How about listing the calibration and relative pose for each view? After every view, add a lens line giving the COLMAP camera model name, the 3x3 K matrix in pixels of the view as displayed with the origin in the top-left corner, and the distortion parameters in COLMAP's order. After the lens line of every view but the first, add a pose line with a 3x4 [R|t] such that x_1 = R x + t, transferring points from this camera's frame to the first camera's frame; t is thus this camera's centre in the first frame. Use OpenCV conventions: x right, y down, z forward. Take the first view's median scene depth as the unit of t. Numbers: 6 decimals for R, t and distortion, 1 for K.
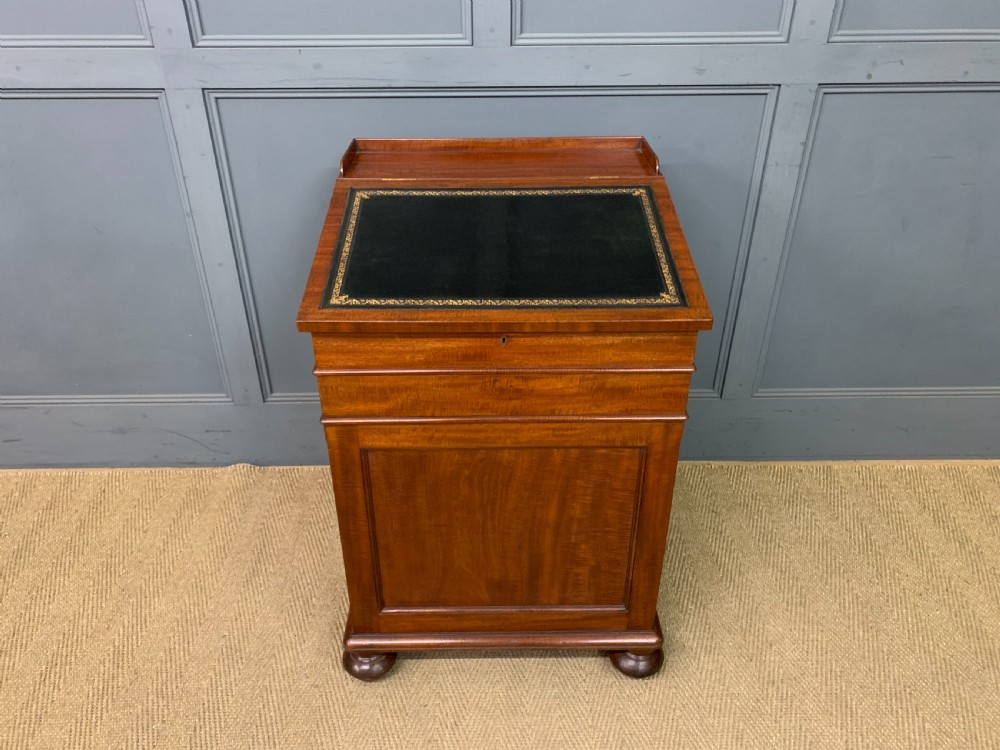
lens RADIAL K [[773.5, 0, 490.8], [0, 773.5, 371.2], [0, 0, 1]] dist [0.031216, -0.011252]
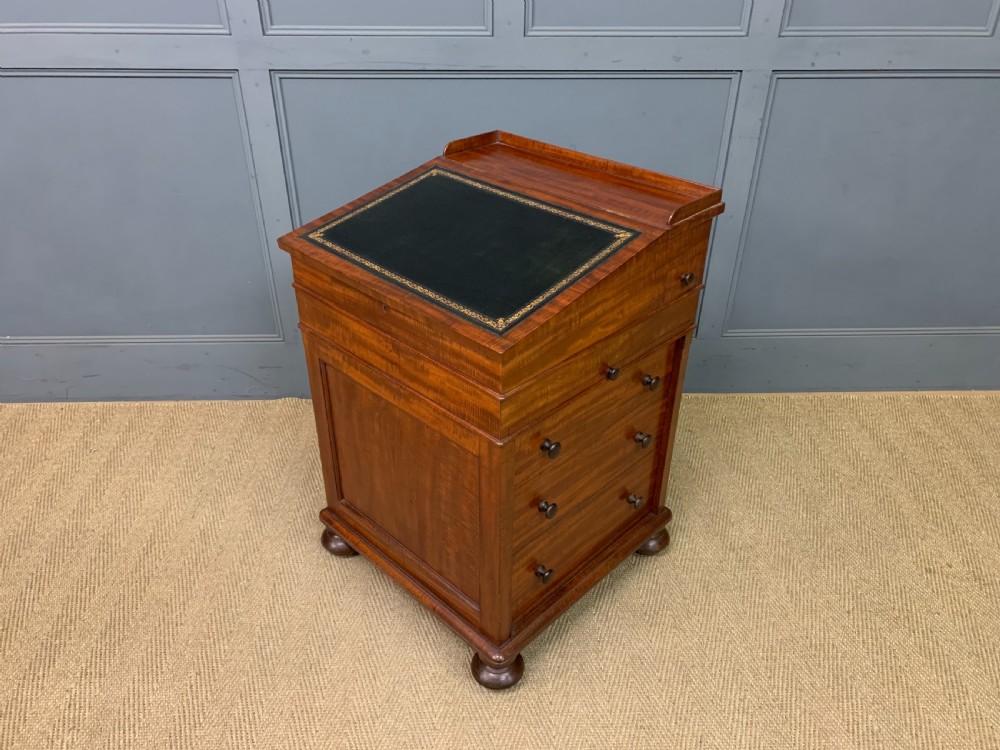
lens RADIAL K [[773.5, 0, 504.0], [0, 773.5, 382.0], [0, 0, 1]] dist [0.021201, 0.002785]
pose [[0.999598, -0.003135, 0.028179, -0.041793], [0.002644, 0.999844, 0.017472, 0.104296], [-0.028229, -0.017390, 0.999450, -0.232120]]
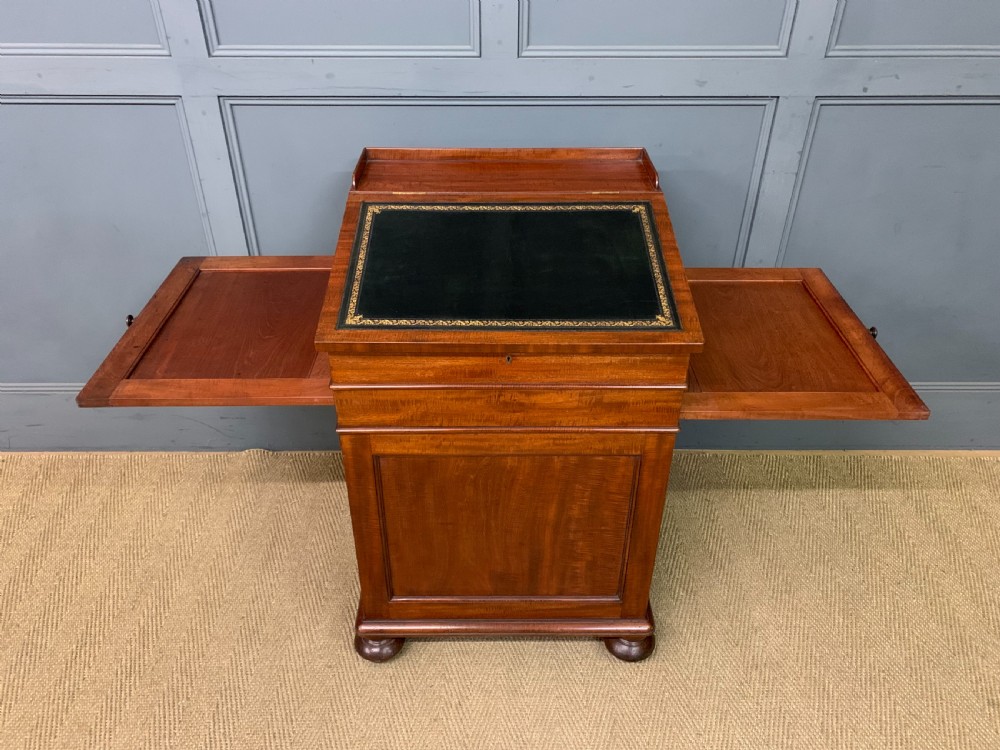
lens RADIAL K [[773.9, 0, 494.4], [0, 773.9, 365.6], [0, 0, 1]] dist [0.032156, -0.012707]
pose [[0.999963, 0.008626, 0.000496, -0.001904], [-0.008640, 0.998809, 0.048012, -0.060496], [-0.000081, -0.048015, 0.998847, -0.047972]]
